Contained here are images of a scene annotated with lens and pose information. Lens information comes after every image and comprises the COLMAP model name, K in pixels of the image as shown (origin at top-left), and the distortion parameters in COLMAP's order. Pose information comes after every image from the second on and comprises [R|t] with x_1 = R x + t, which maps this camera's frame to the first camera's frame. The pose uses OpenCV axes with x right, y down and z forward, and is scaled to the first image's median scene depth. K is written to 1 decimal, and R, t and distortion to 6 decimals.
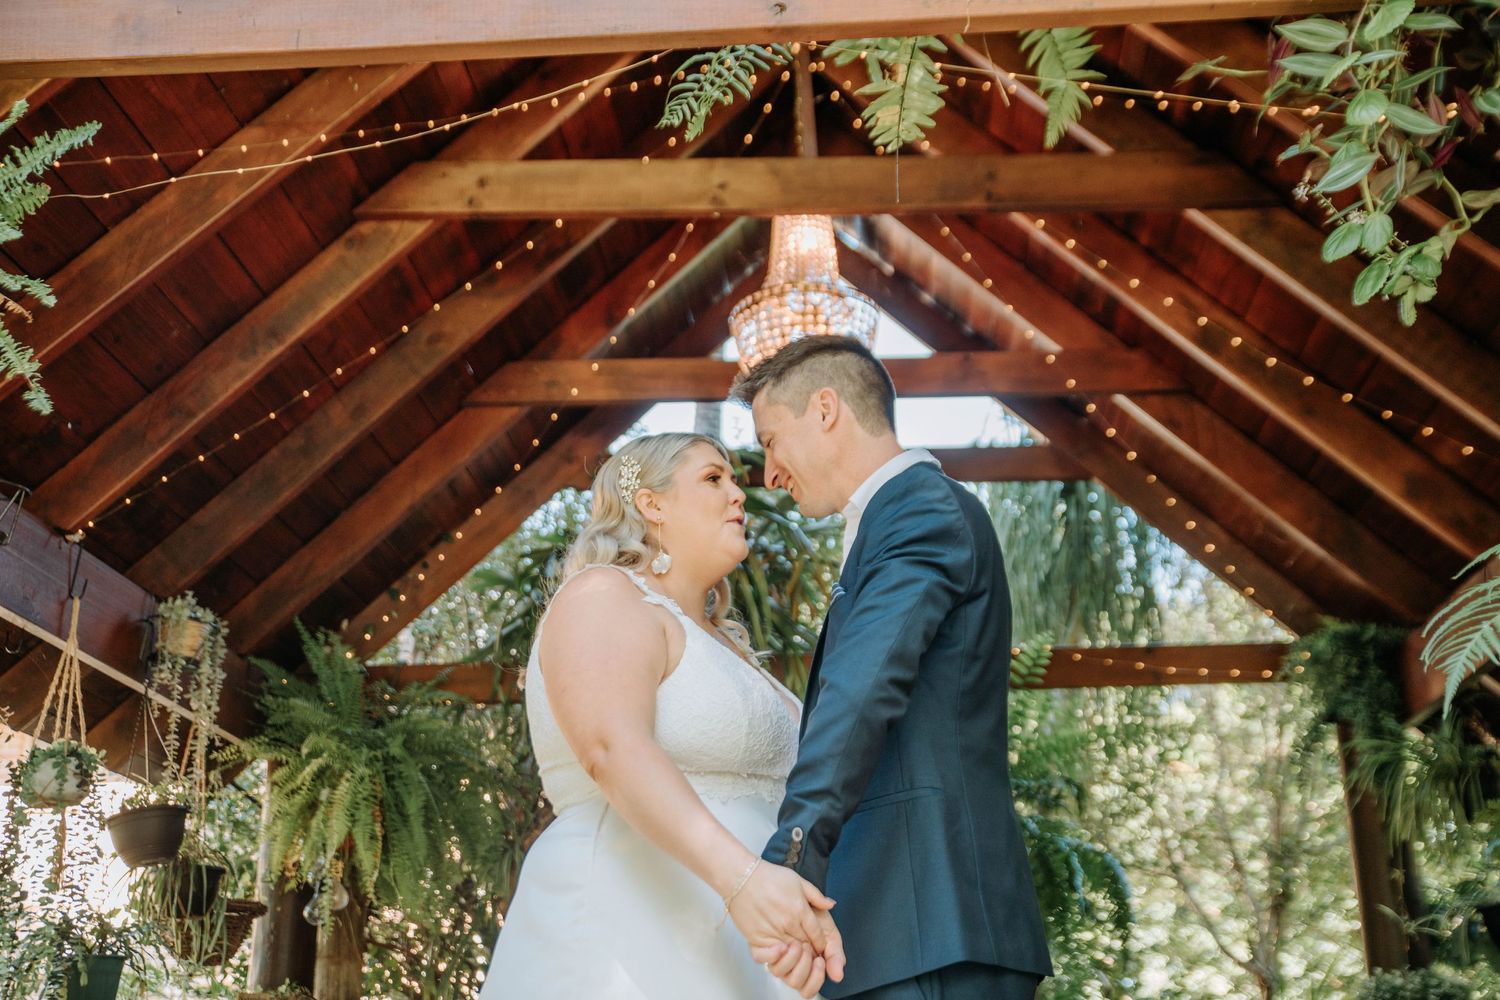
lens RADIAL K [[1853.2, 0, 750.0], [0, 1853.2, 500.0], [0, 0, 1]] dist [0.011819, 0.053414]
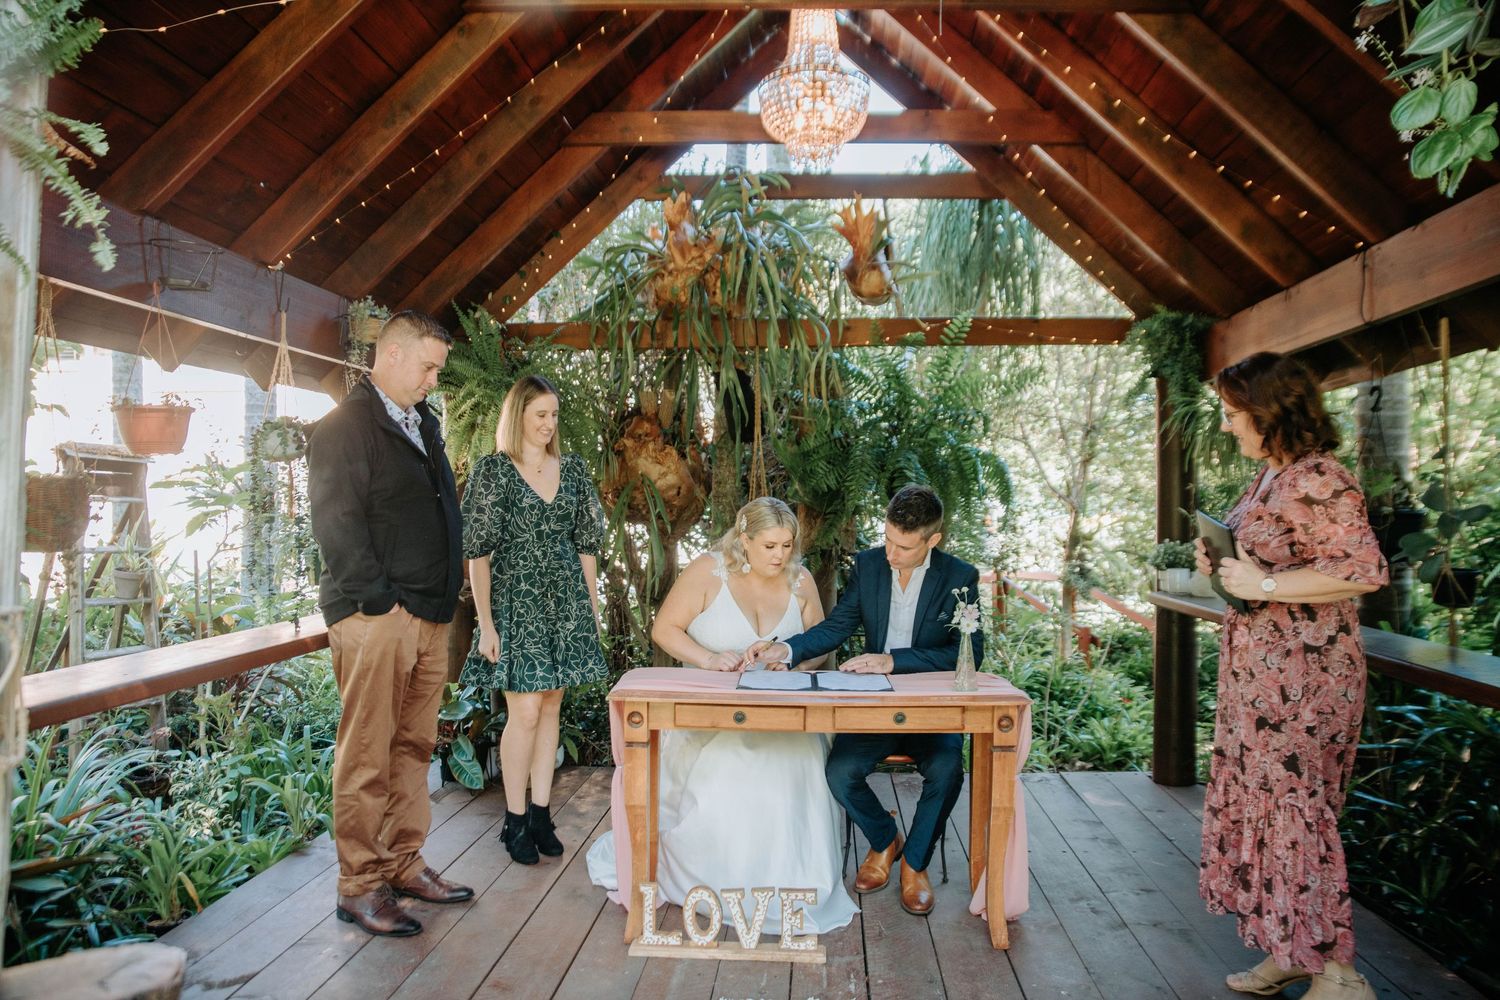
lens RADIAL K [[1071.4, 0, 753.4], [0, 1071.4, 535.5], [0, 0, 1]] dist [-0.140124, 0.095986]
pose [[0.999940, 0.010866, -0.001440, -0.007887], [-0.009763, 0.942630, 0.333696, -0.044255], [0.004984, -0.333662, 0.942679, 0.183811]]
